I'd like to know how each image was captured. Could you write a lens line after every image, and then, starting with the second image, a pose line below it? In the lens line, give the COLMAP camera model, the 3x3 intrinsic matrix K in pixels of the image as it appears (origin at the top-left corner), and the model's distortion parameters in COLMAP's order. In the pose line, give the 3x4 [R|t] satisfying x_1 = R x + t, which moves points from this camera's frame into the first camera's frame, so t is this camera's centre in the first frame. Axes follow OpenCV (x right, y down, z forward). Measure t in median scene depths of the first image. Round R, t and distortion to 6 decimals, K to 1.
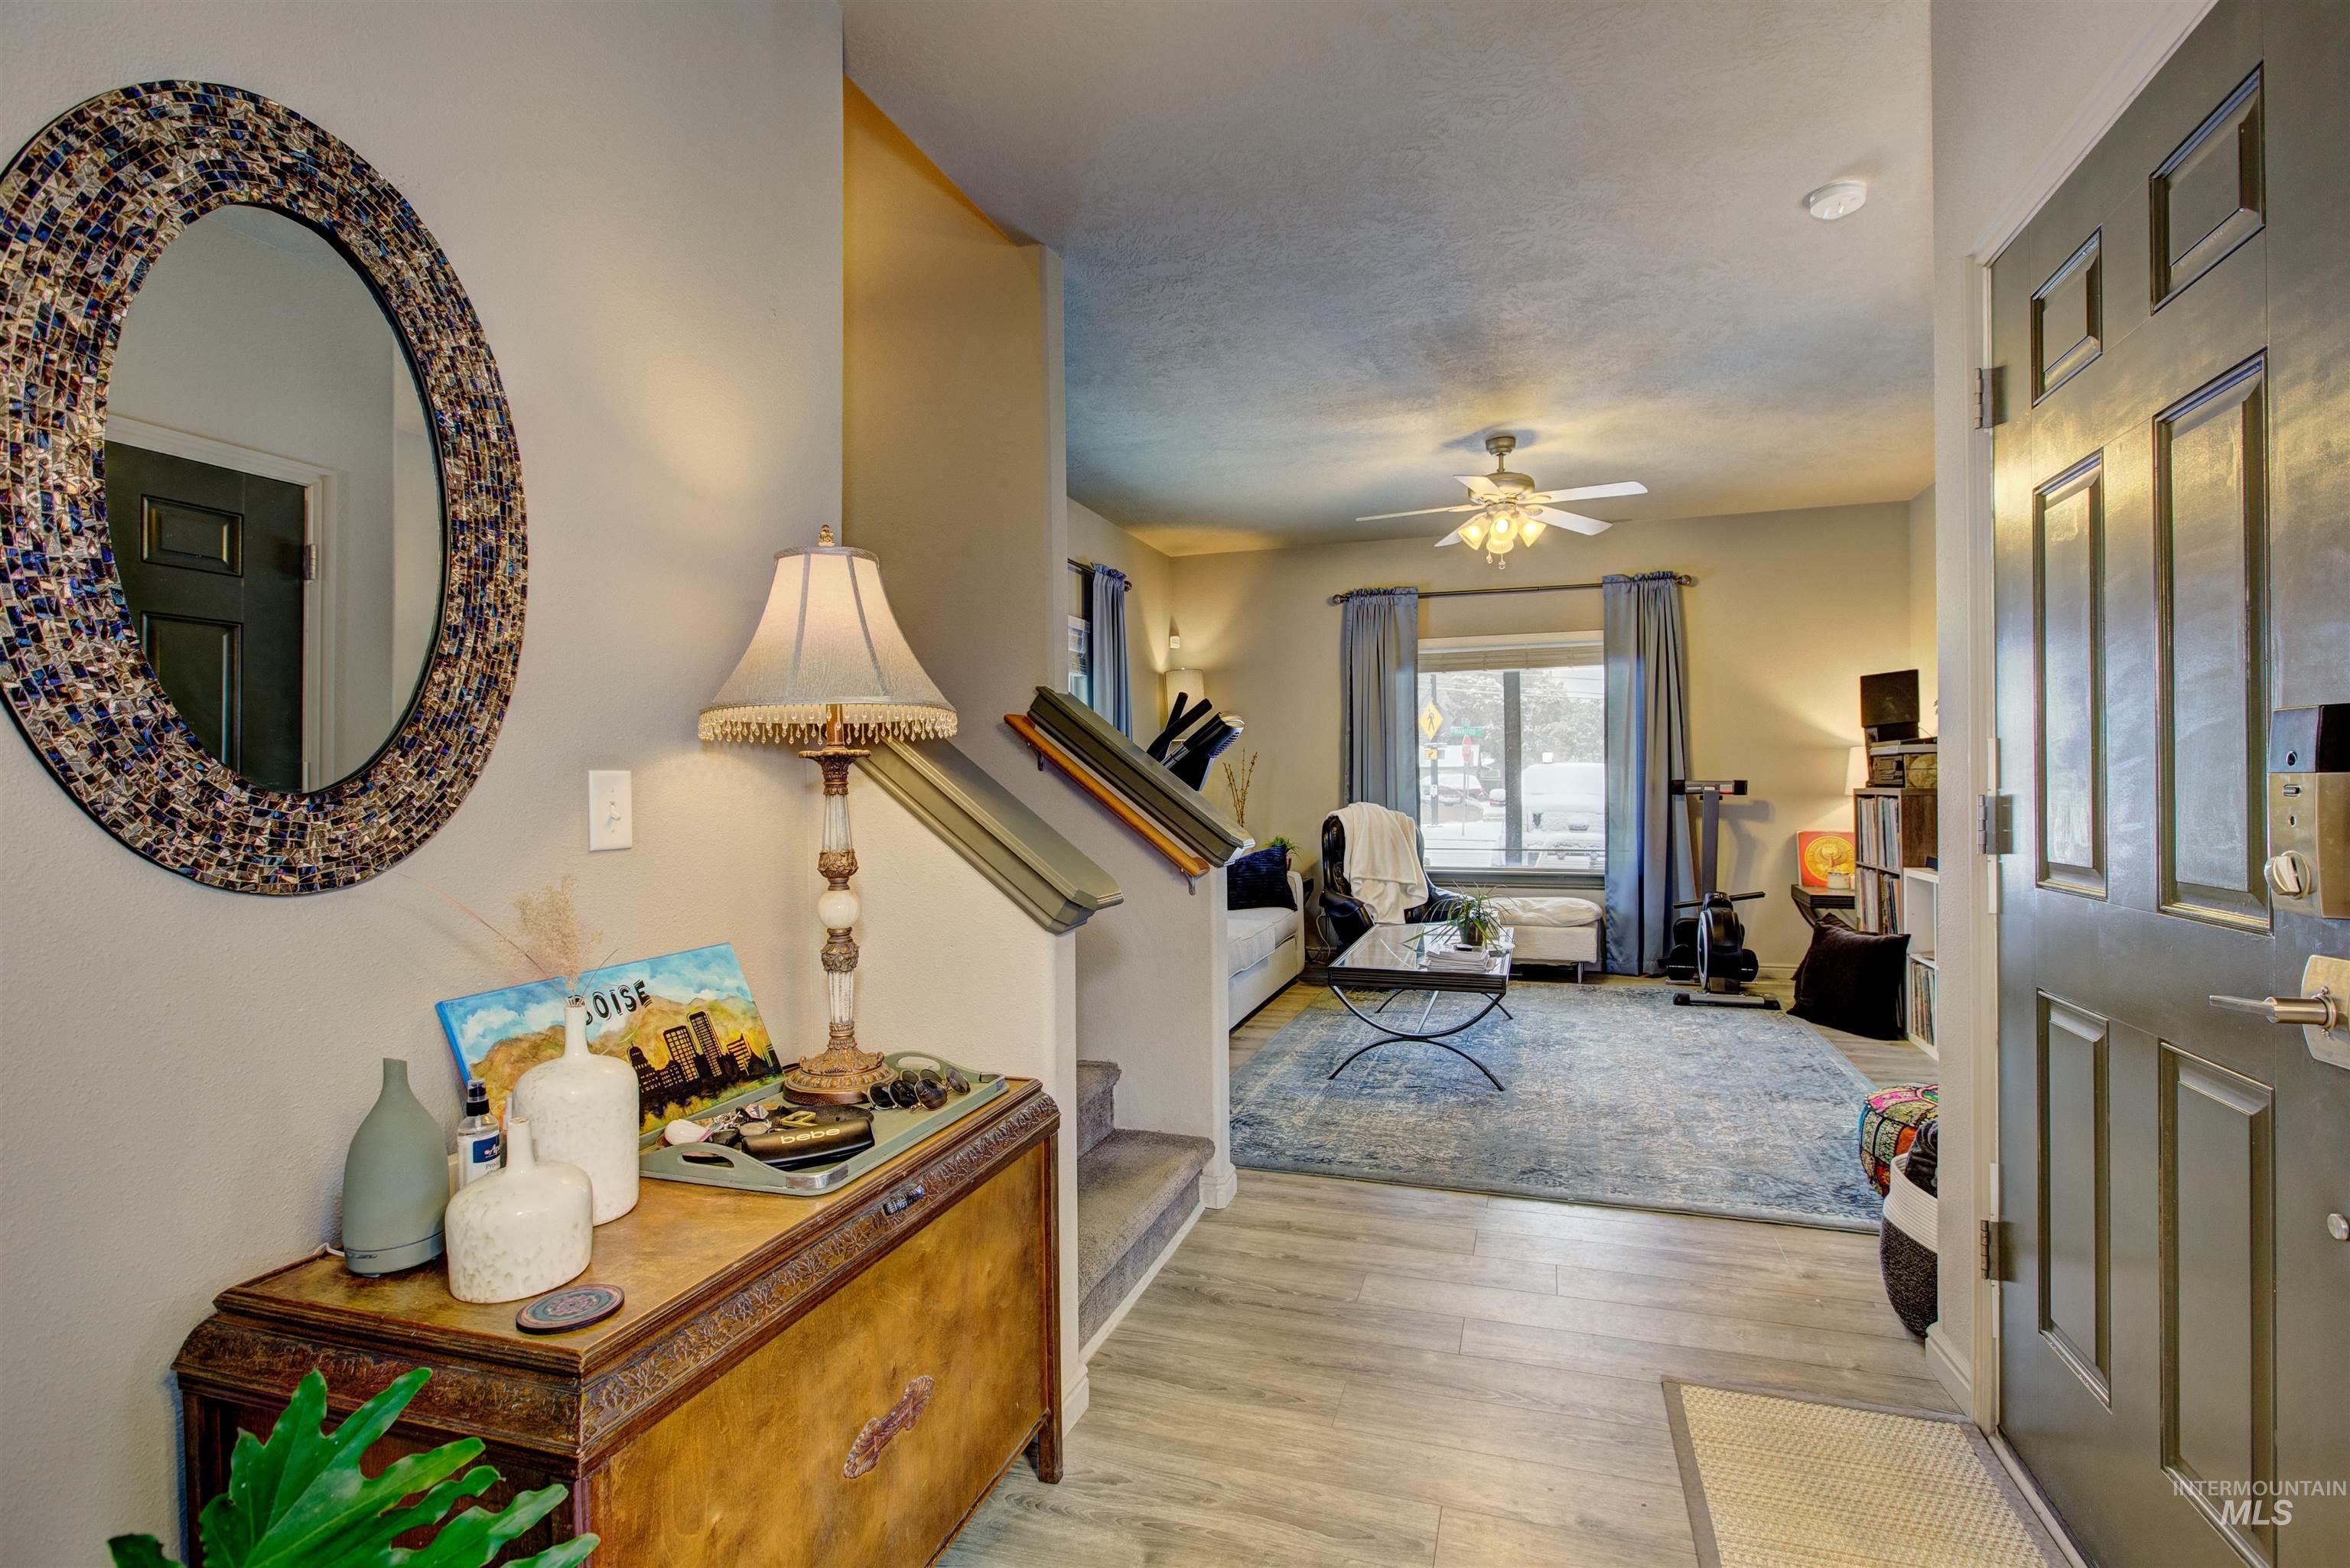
lens RADIAL K [[1176.9, 0, 1092.0], [0, 1176.9, 789.4], [0, 0, 1]] dist [-0.020097, 0.008659]
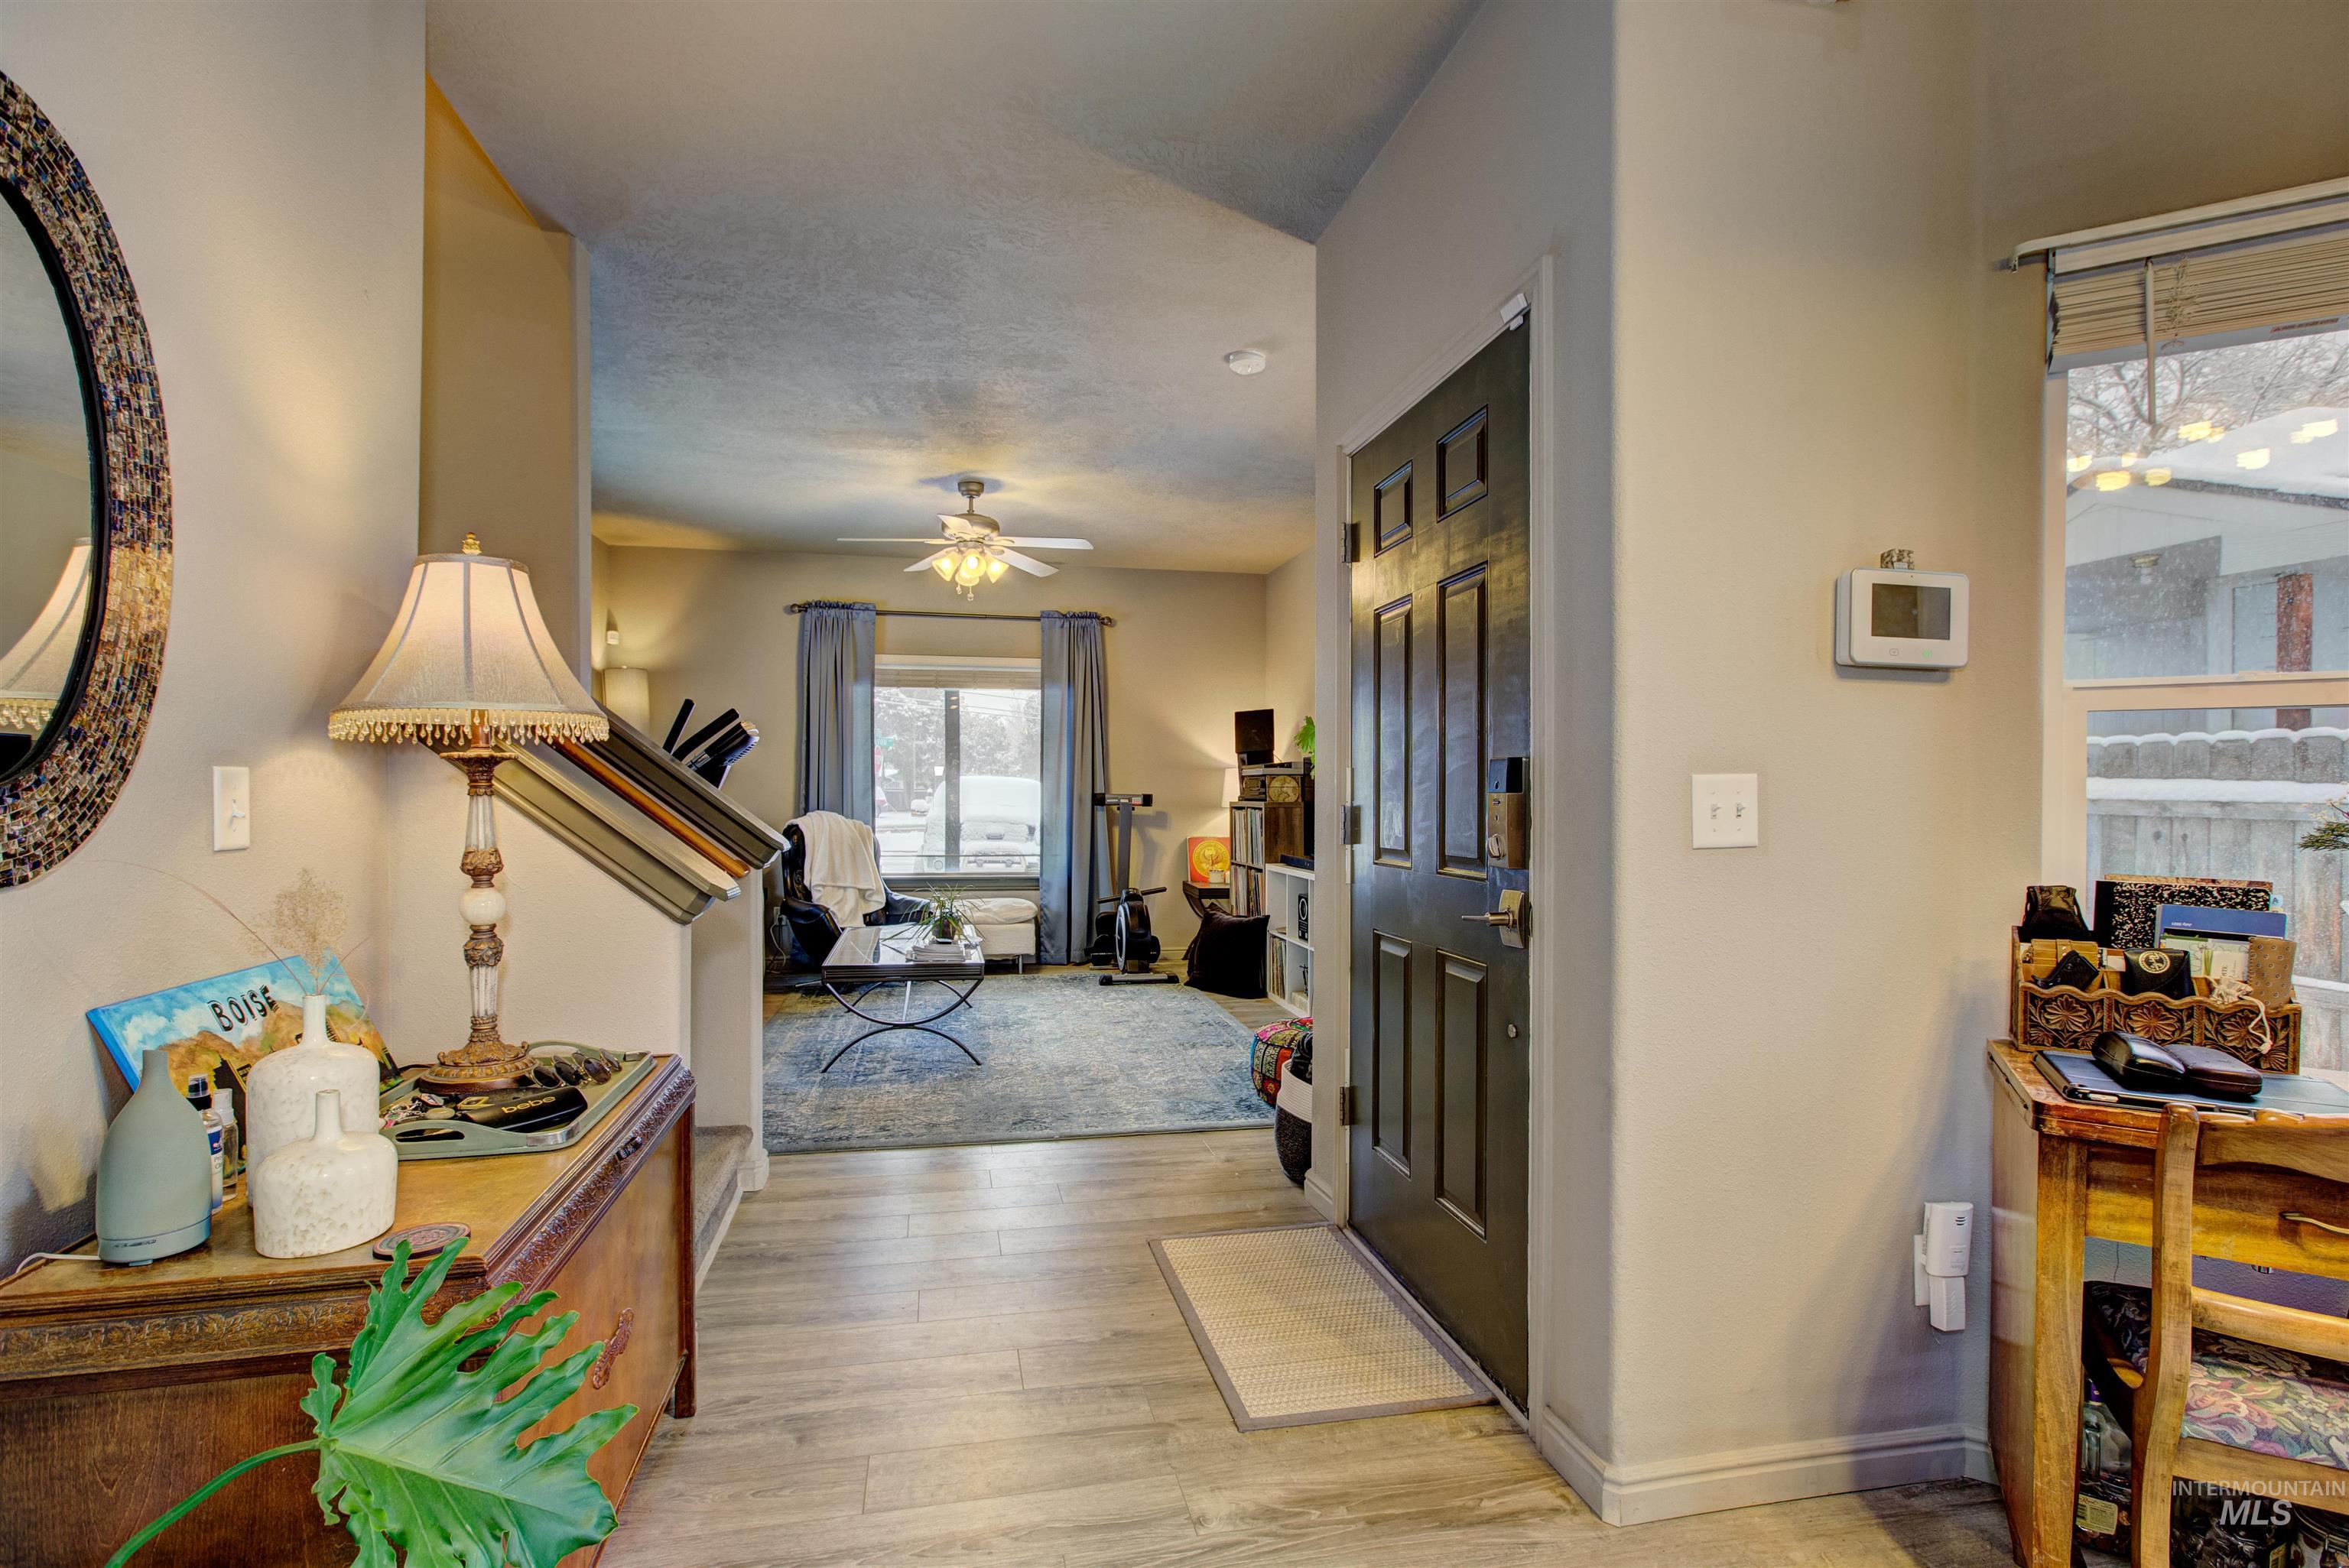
lens RADIAL K [[1218.1, 0, 1199.9], [0, 1218.1, 794.9], [0, 0, 1]] dist [-0.019816, 0.000302]
pose [[0.838583, 0.012816, 0.544623, -0.131590], [-0.010484, 0.999918, -0.007388, 0.002711], [-0.544673, 0.000486, 0.838649, -0.115689]]
